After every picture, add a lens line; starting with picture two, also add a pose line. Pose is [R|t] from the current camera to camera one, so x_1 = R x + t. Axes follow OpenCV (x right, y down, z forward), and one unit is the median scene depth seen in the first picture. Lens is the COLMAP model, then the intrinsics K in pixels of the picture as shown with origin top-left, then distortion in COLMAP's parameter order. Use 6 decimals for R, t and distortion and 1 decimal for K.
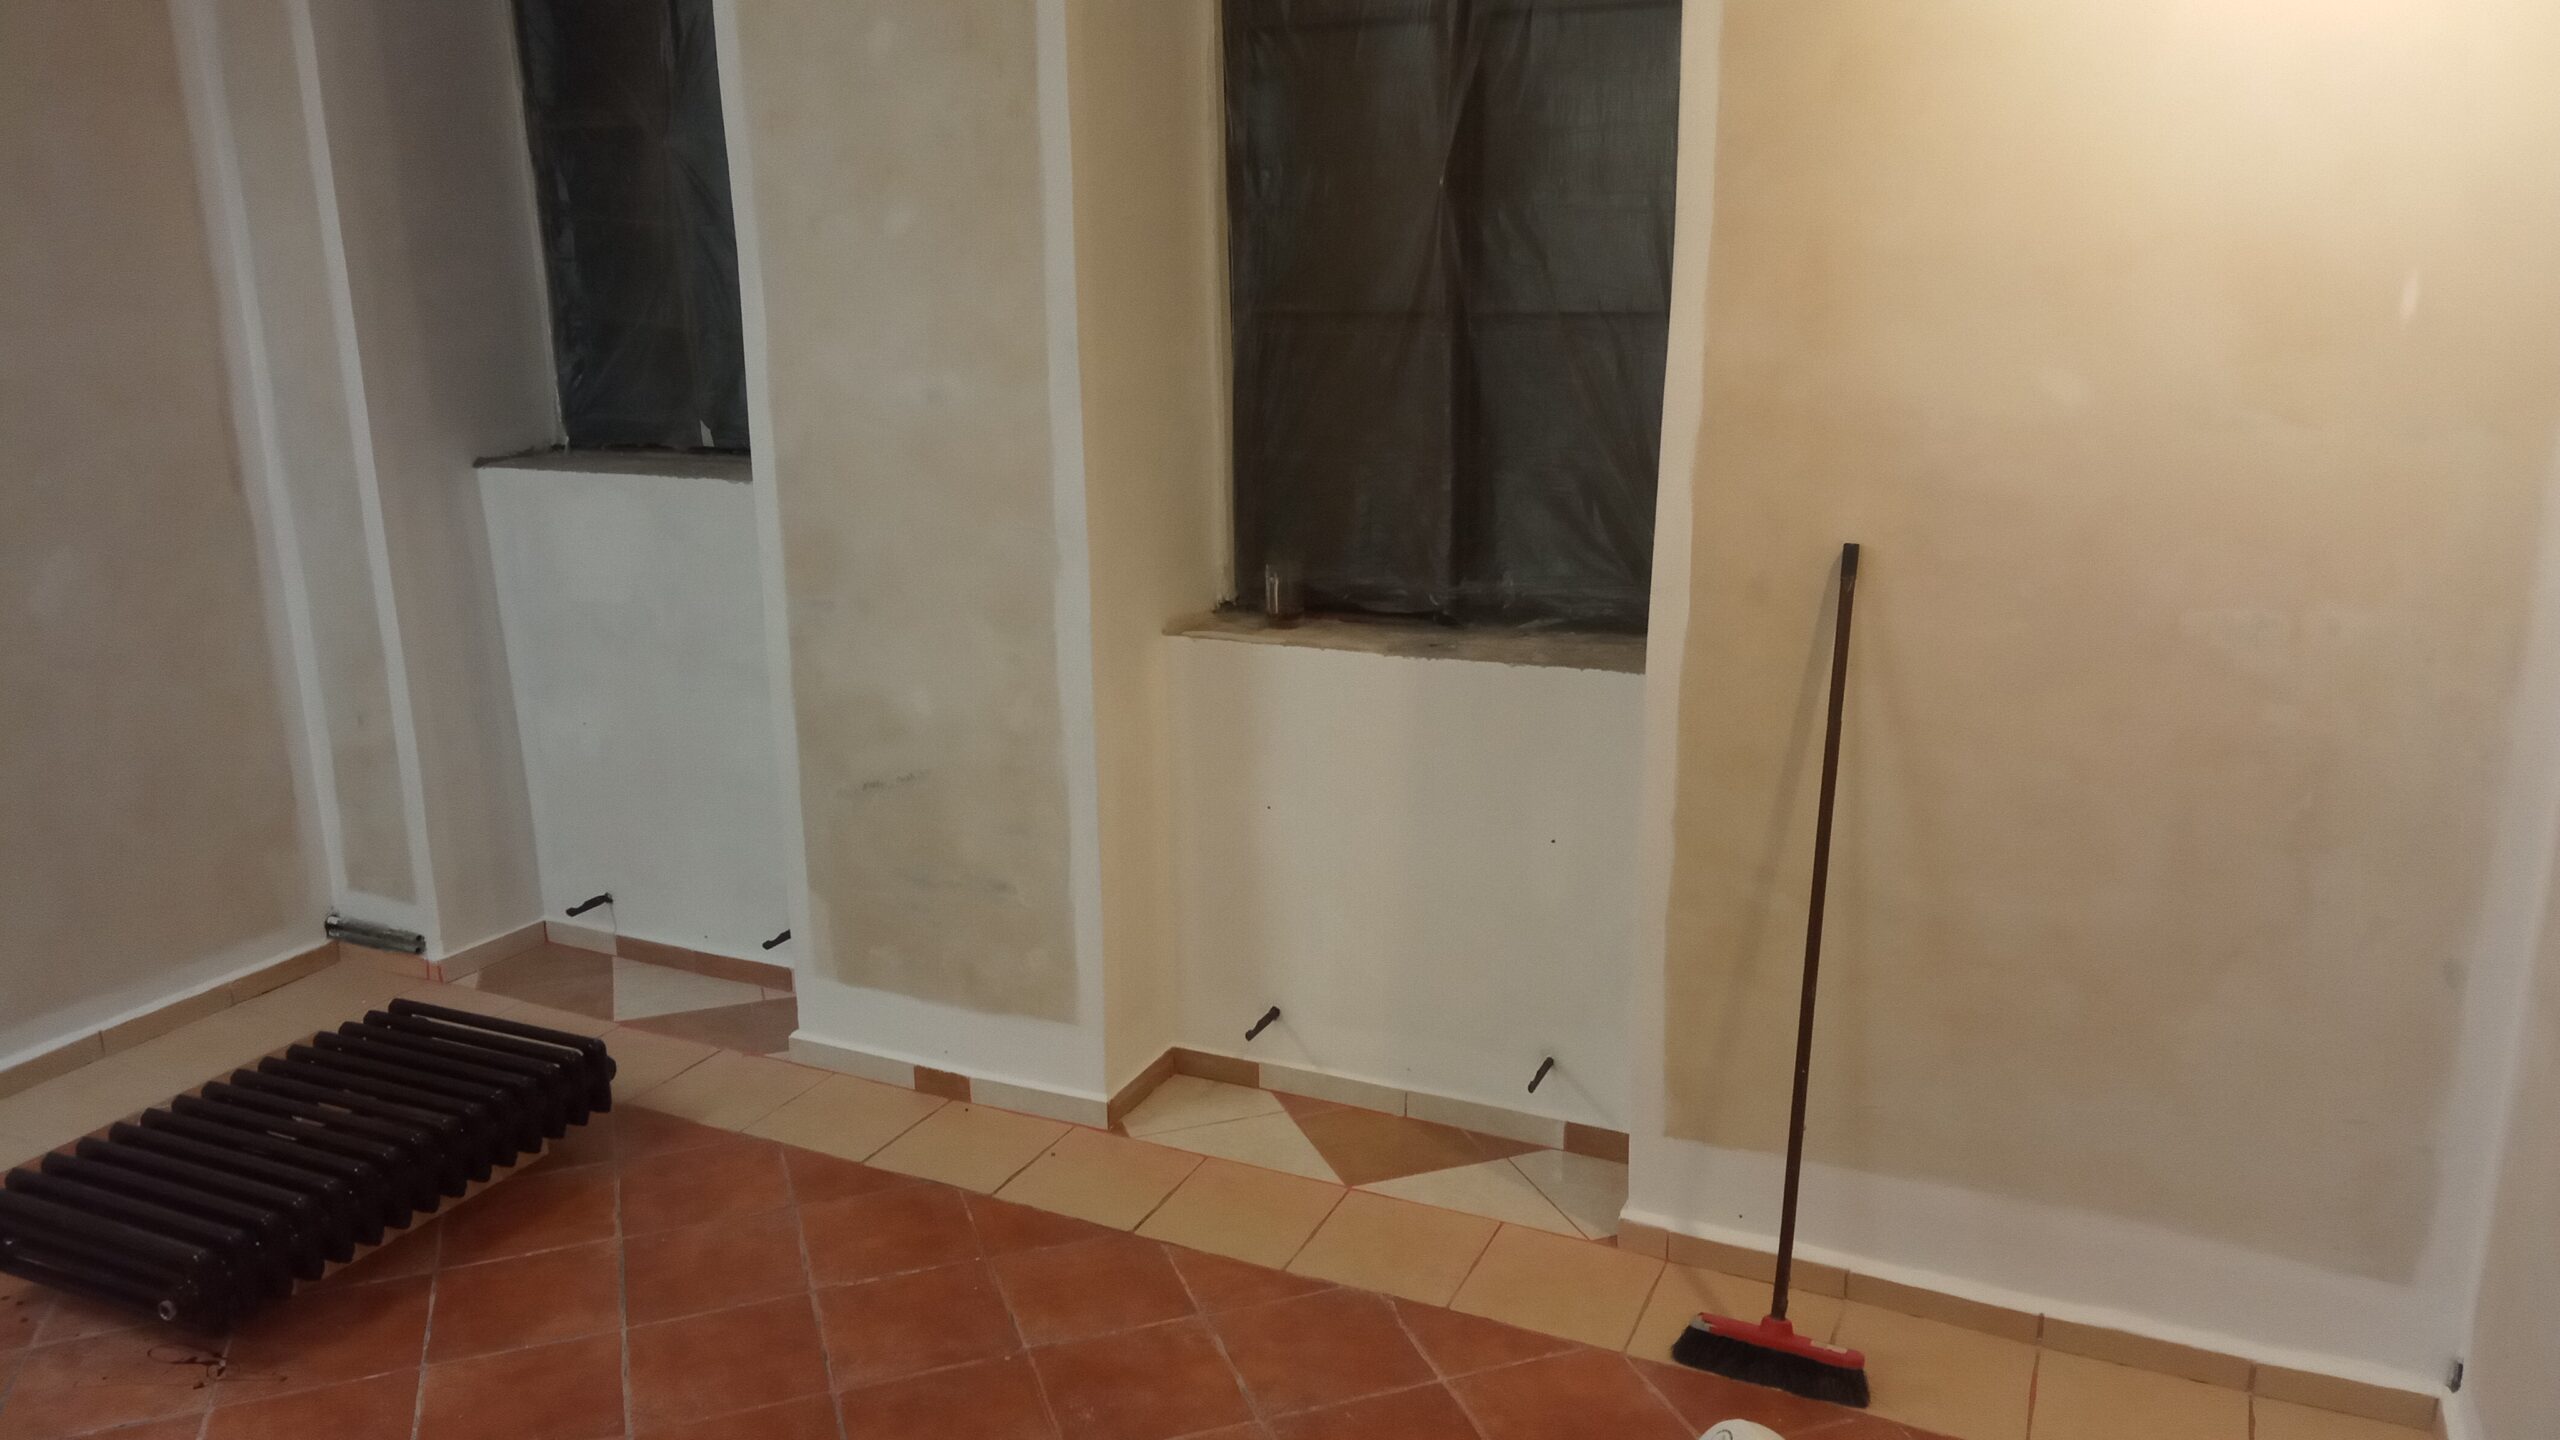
lens RADIAL K [[1865.6, 0, 1299.9], [0, 1865.6, 729.3], [0, 0, 1]] dist [0.034284, -0.012545]
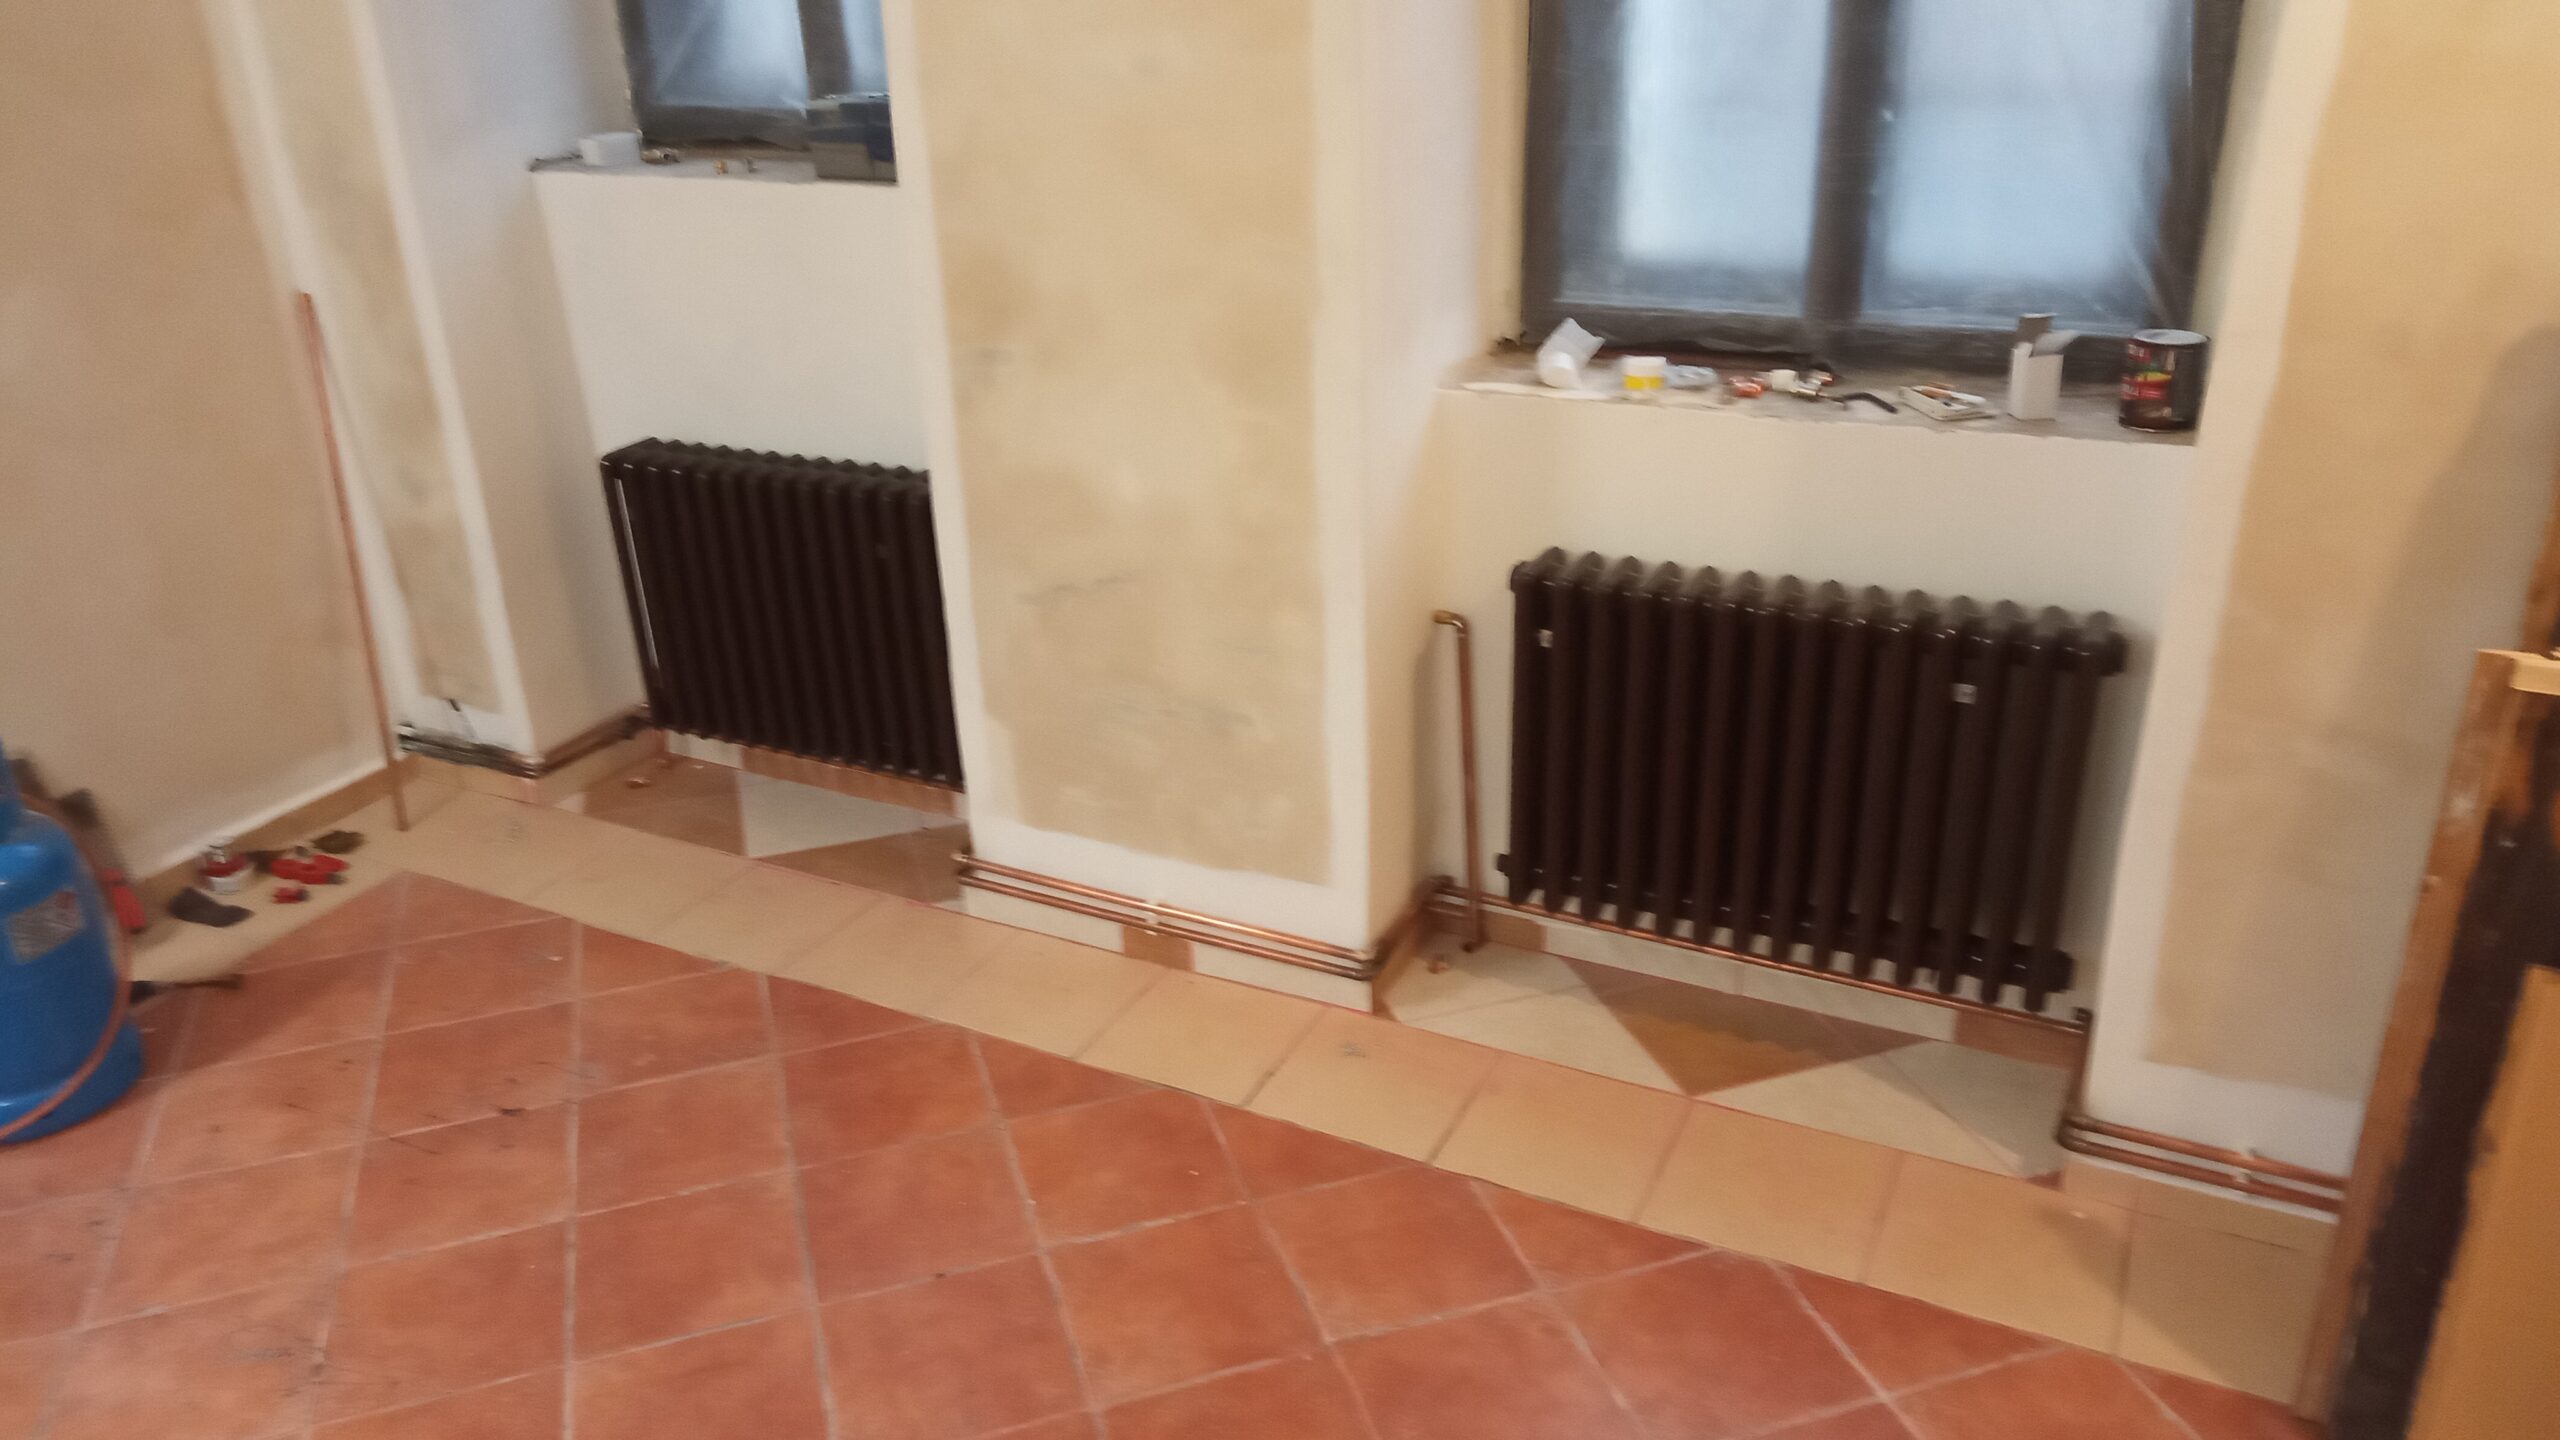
lens RADIAL K [[1865.6, 0, 1286.5], [0, 1865.6, 722.8], [0, 0, 1]] dist [0.034284, -0.012545]
pose [[0.999375, -0.005811, -0.034858, -0.121446], [0.011275, 0.987269, 0.158659, -0.041936], [0.033492, -0.158953, 0.986718, 0.245941]]
